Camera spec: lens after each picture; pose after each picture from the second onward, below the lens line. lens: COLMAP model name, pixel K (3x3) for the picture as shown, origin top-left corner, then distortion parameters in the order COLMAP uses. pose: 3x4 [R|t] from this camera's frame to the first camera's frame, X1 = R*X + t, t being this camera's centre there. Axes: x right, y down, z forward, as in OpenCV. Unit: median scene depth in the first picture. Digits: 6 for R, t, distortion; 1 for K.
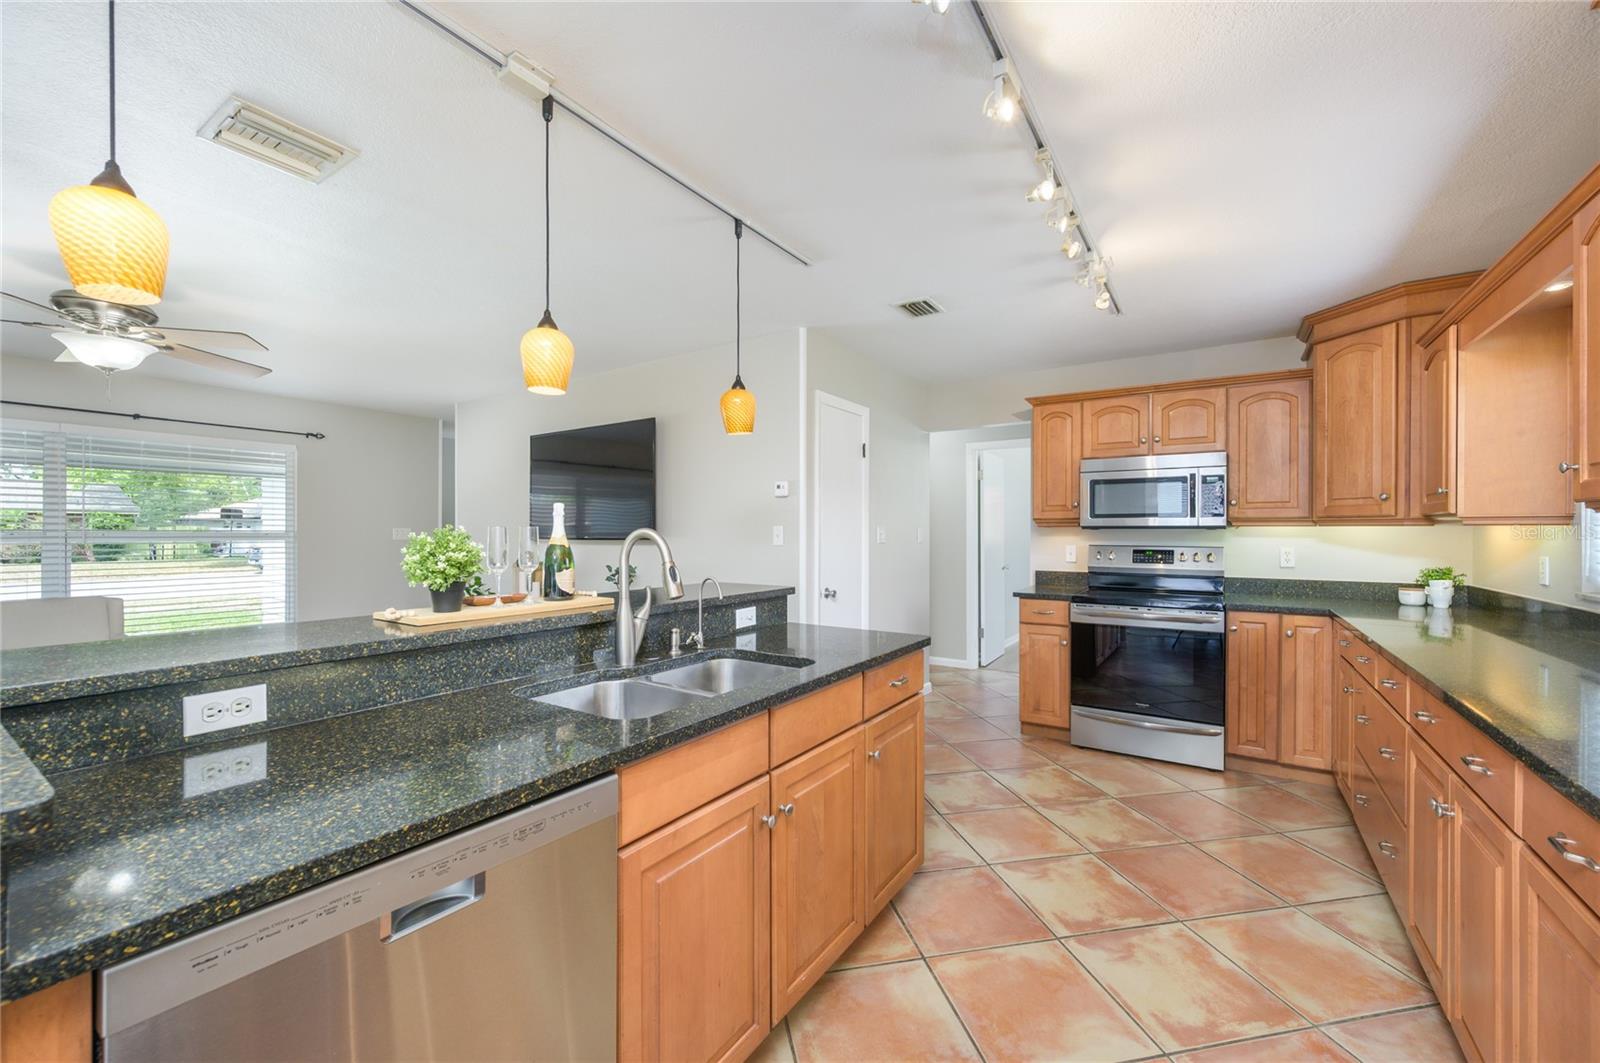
lens RADIAL K [[632.3, 0, 801.8], [0, 632.3, 538.2], [0, 0, 1]] dist [-0.003631, -0.000076]
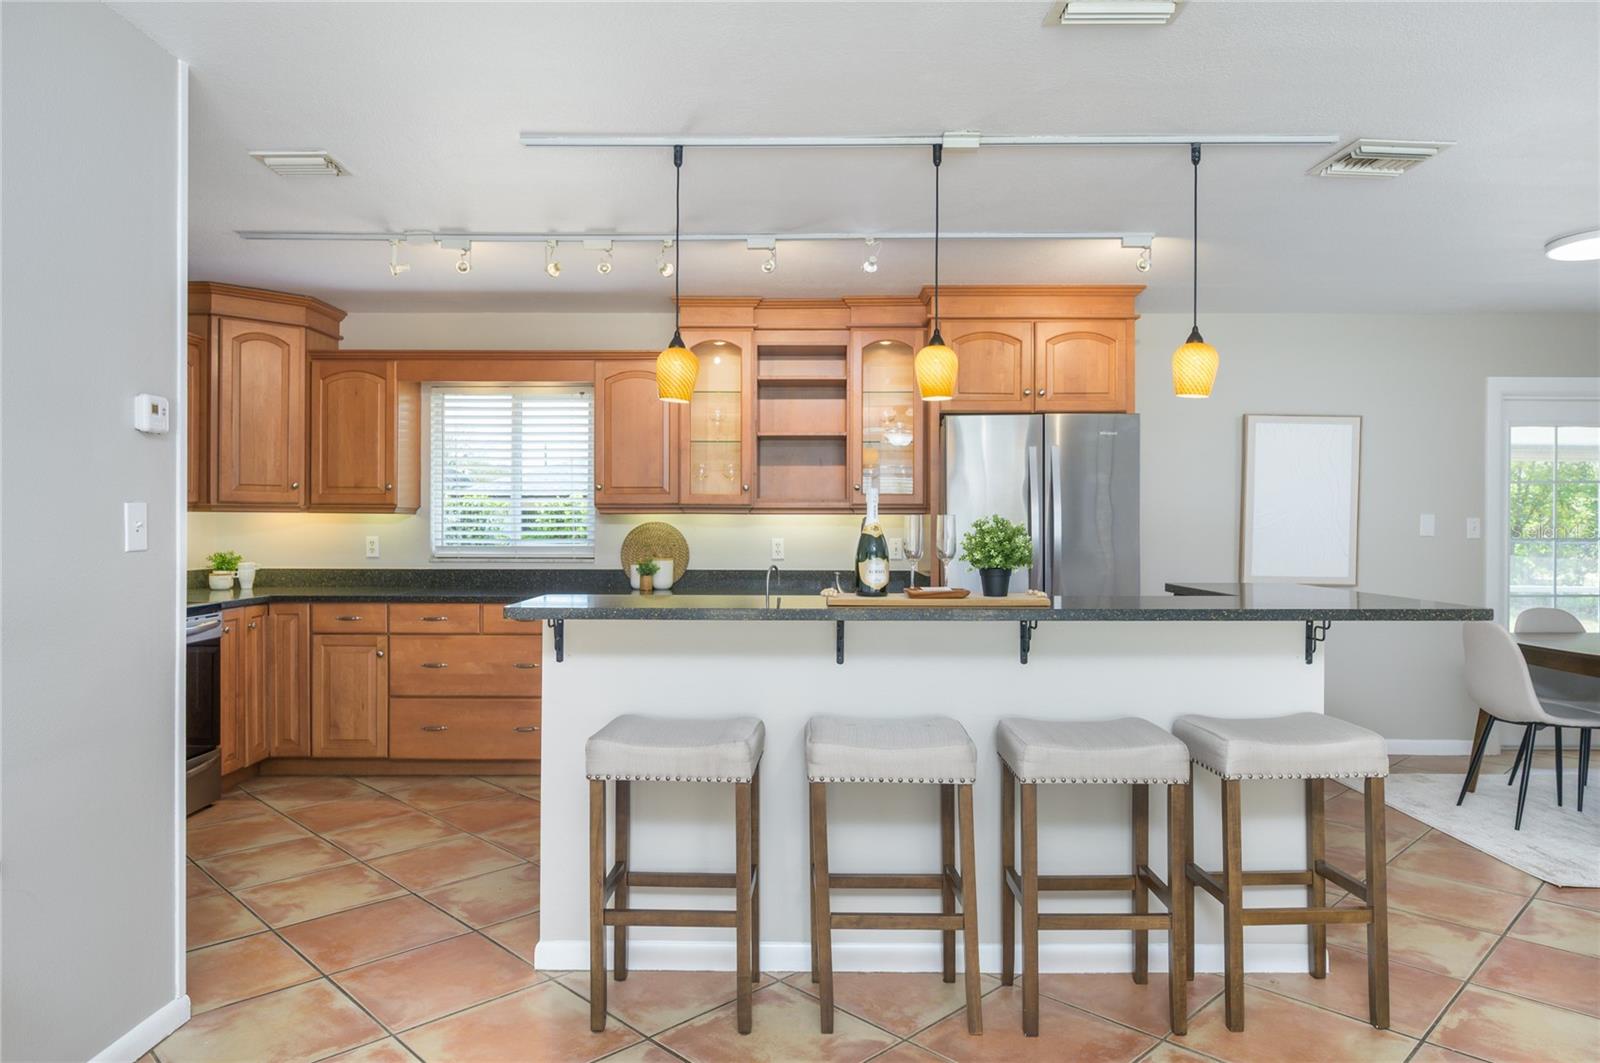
lens RADIAL K [[1007.5, 0, 795.3], [0, 1007.5, 523.2], [0, 0, 1]] dist [-0.002265, -0.001692]
pose [[-0.545774, -0.004210, 0.837922, -0.892520], [0.005266, 0.999950, 0.008454, -0.010207], [-0.837916, 0.009027, -0.545725, 1.096089]]
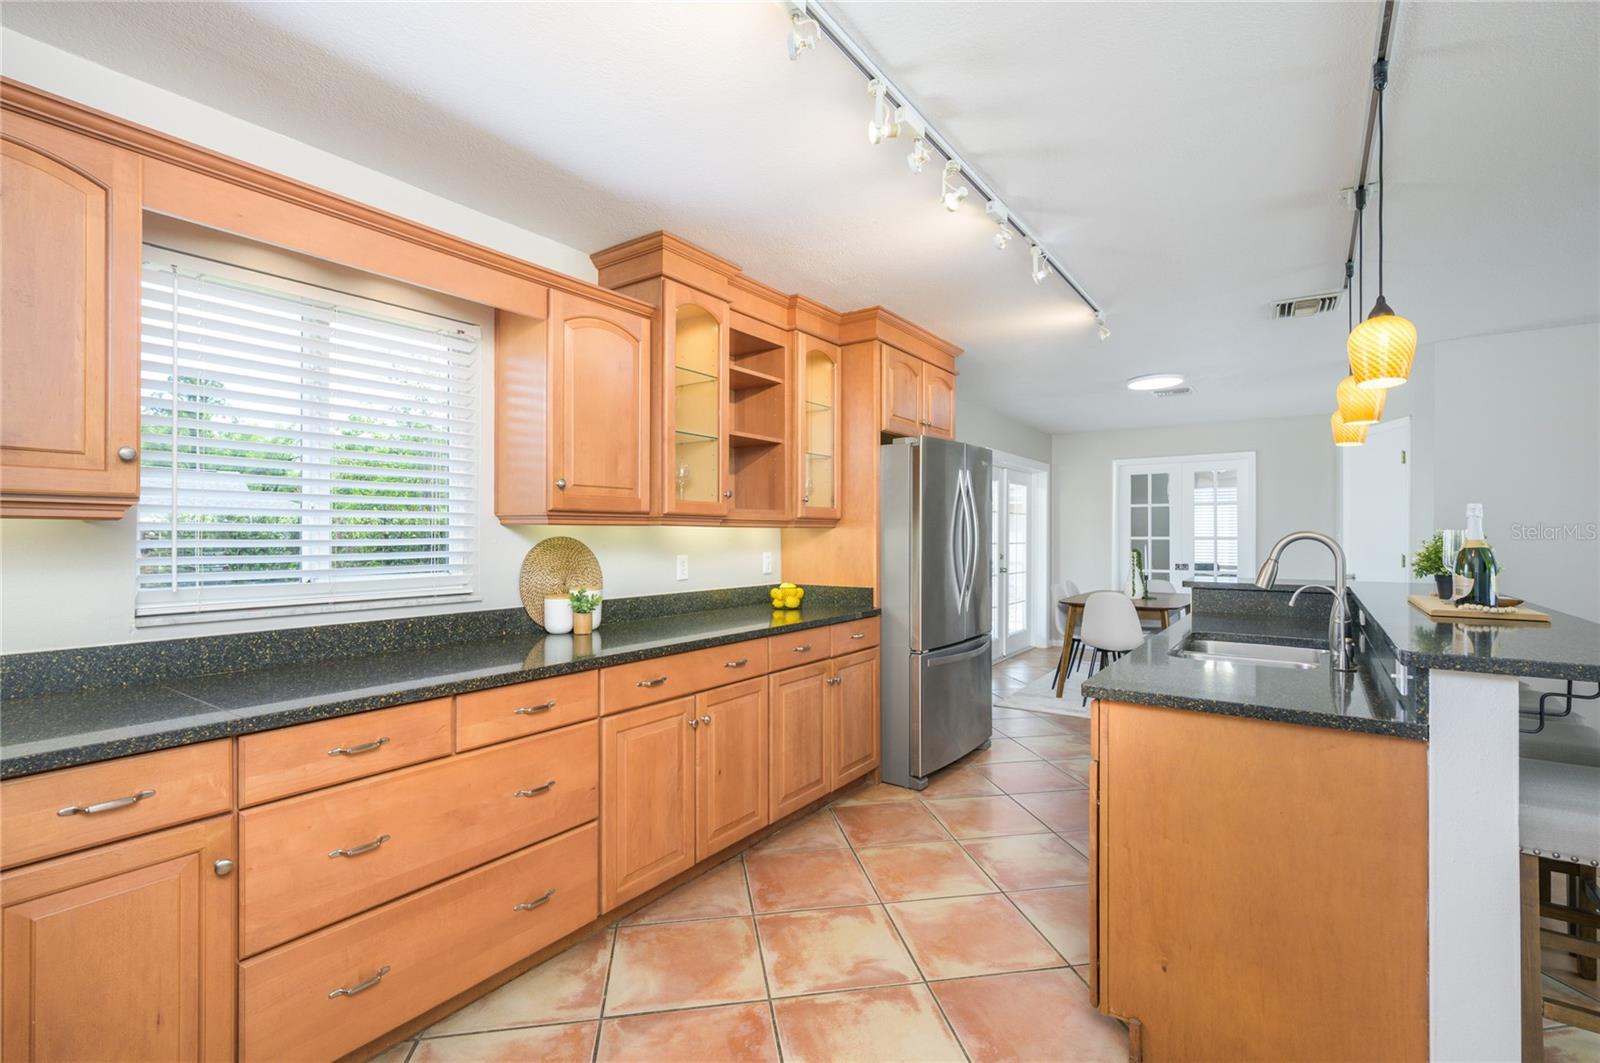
lens RADIAL K [[719.2, 0, 800.0], [0, 719.2, 531.5], [0, 0, 1]] dist [-0.000139, 0.000745]
pose [[-0.999537, -0.000133, 0.030418, 0.333136], [0.000058, 0.999980, 0.006287, -0.011696], [-0.030418, 0.006286, -0.999517, 1.221608]]
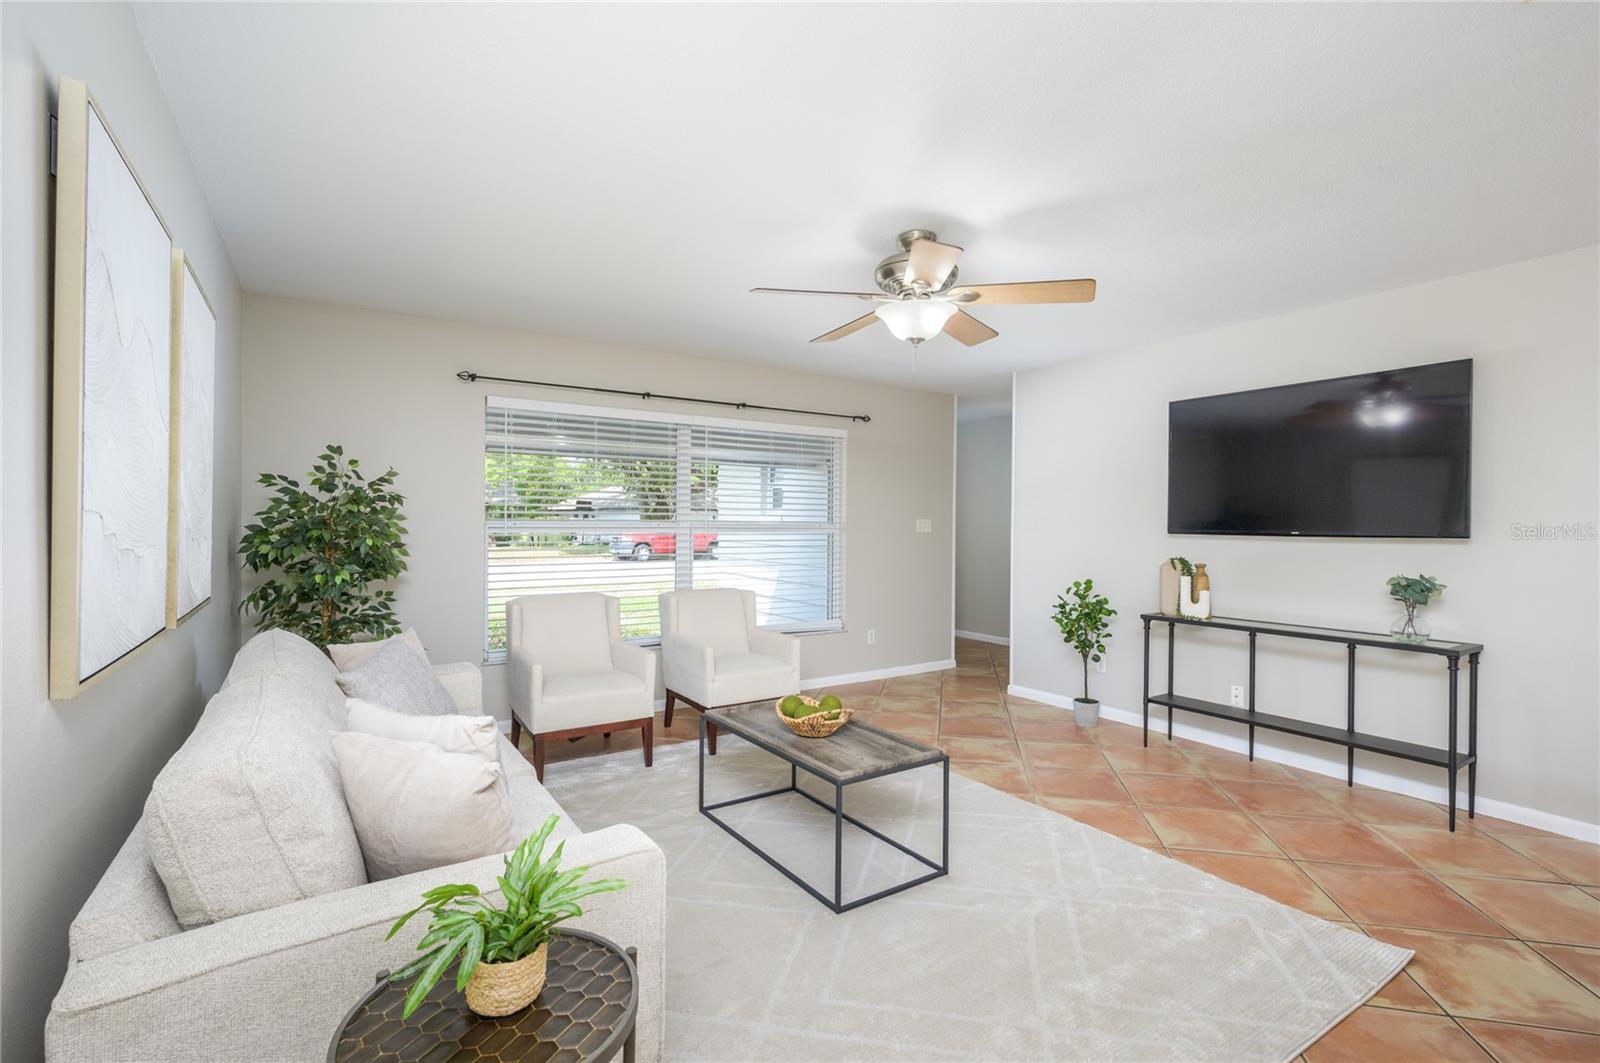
lens RADIAL K [[719.2, 0, 800.0], [0, 719.2, 531.5], [0, 0, 1]] dist [-0.000139, 0.000745]
pose [[0.919163, 0.008872, -0.393777, -0.724265], [-0.008408, 0.999960, 0.002903, -0.001301], [0.393788, 0.000642, 0.919201, 0.006919]]
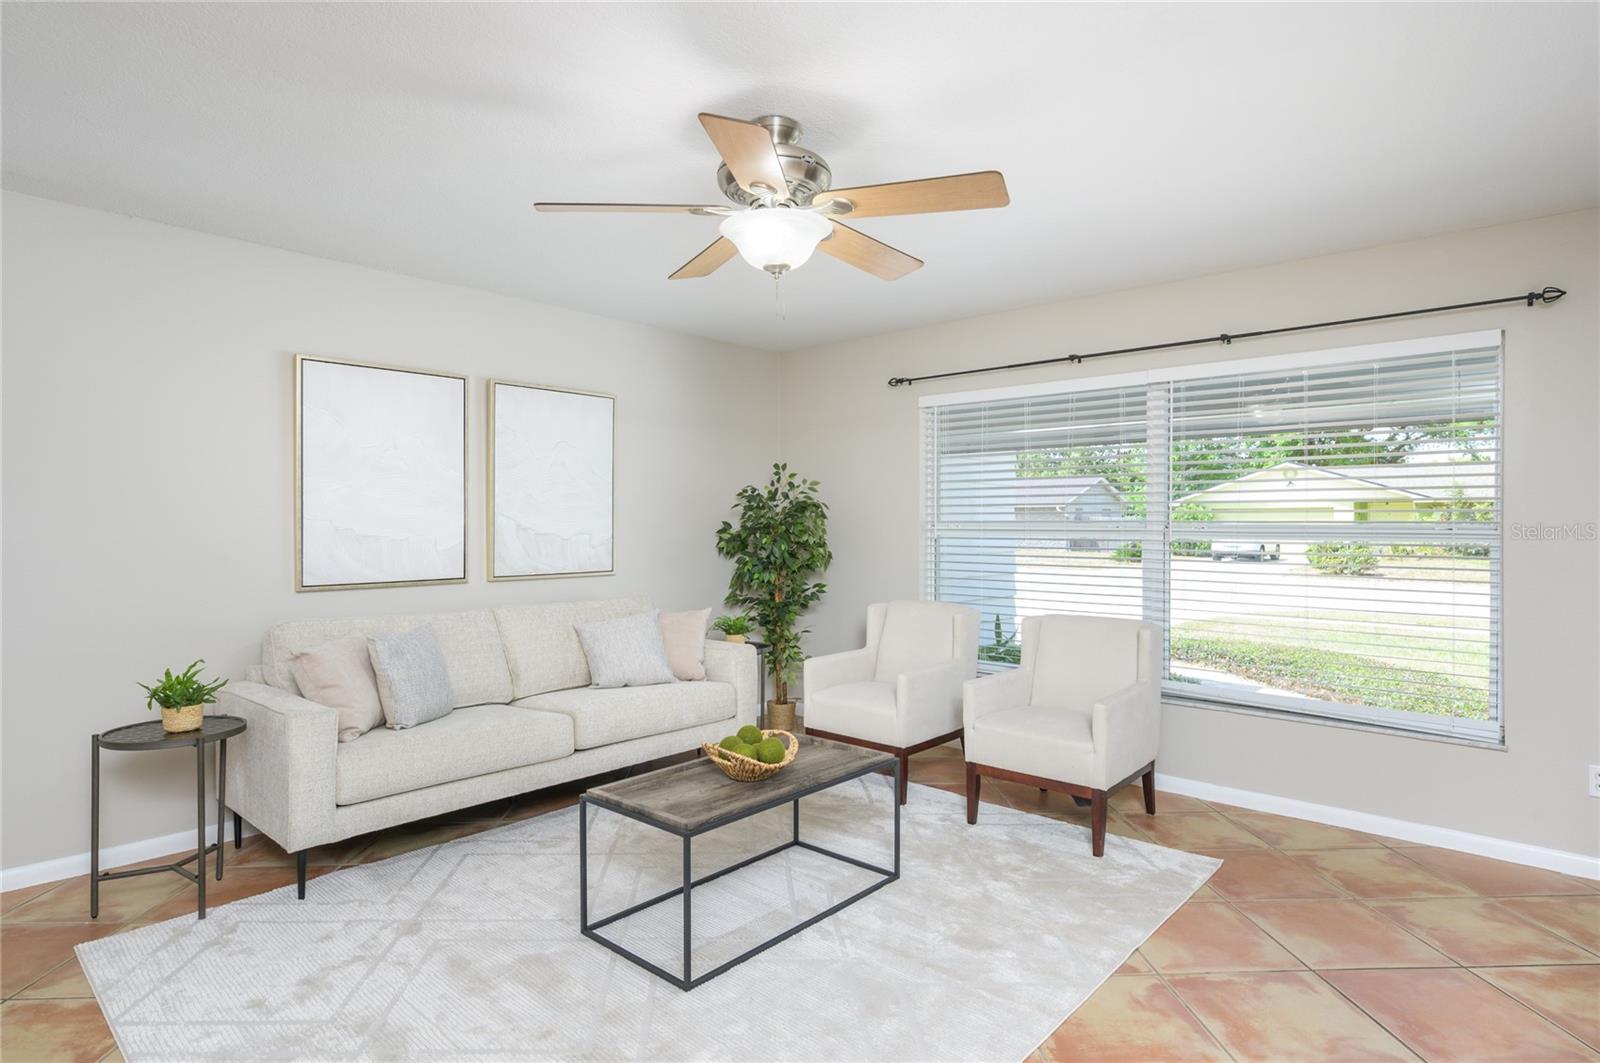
lens RADIAL K [[865.3, 0, 800.0], [0, 865.3, 531.5], [0, 0, 1]] dist [0.001134, 0.000234]
pose [[-0.148318, 0.006830, -0.988916, -0.203672], [-0.011548, 0.999896, 0.008638, -0.007731], [0.988872, 0.012701, -0.148224, 0.979658]]
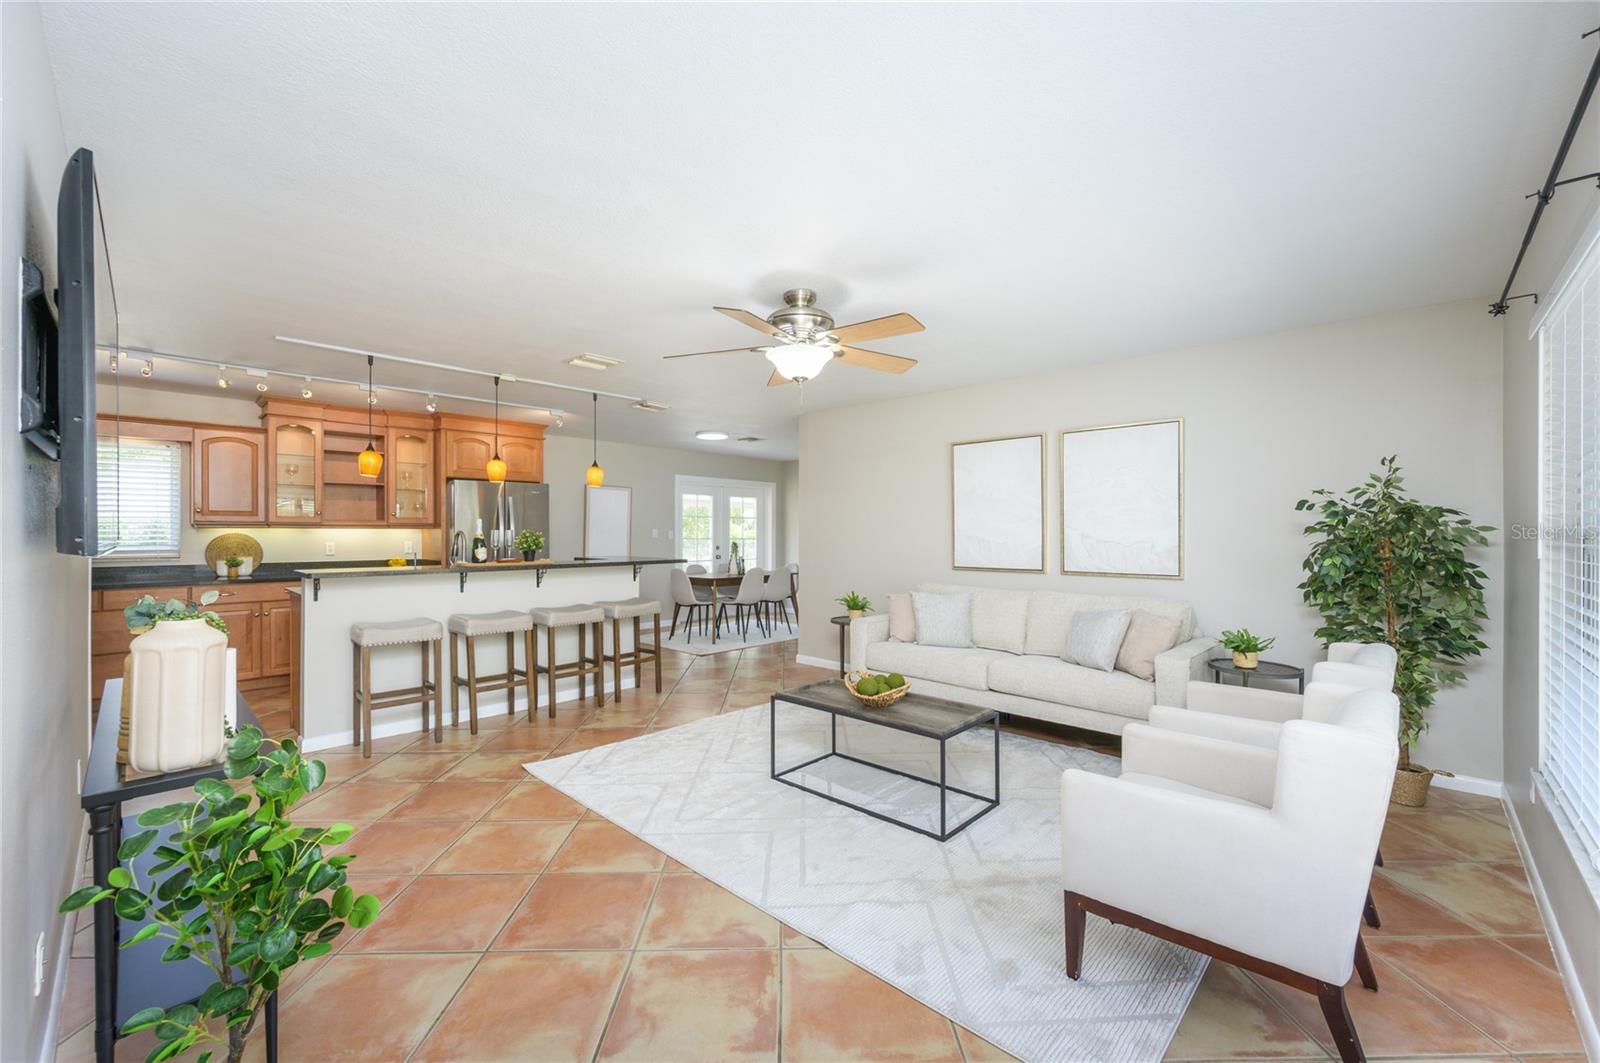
lens RADIAL K [[636.4, 0, 802.5], [0, 636.4, 534.5], [0, 0, 1]] dist [-0.001110, 0.000092]
pose [[-0.985172, -0.003081, 0.171543, -1.097327], [-0.000749, 0.999906, 0.013662, -0.019095], [-0.171570, 0.013331, -0.985082, 1.750573]]
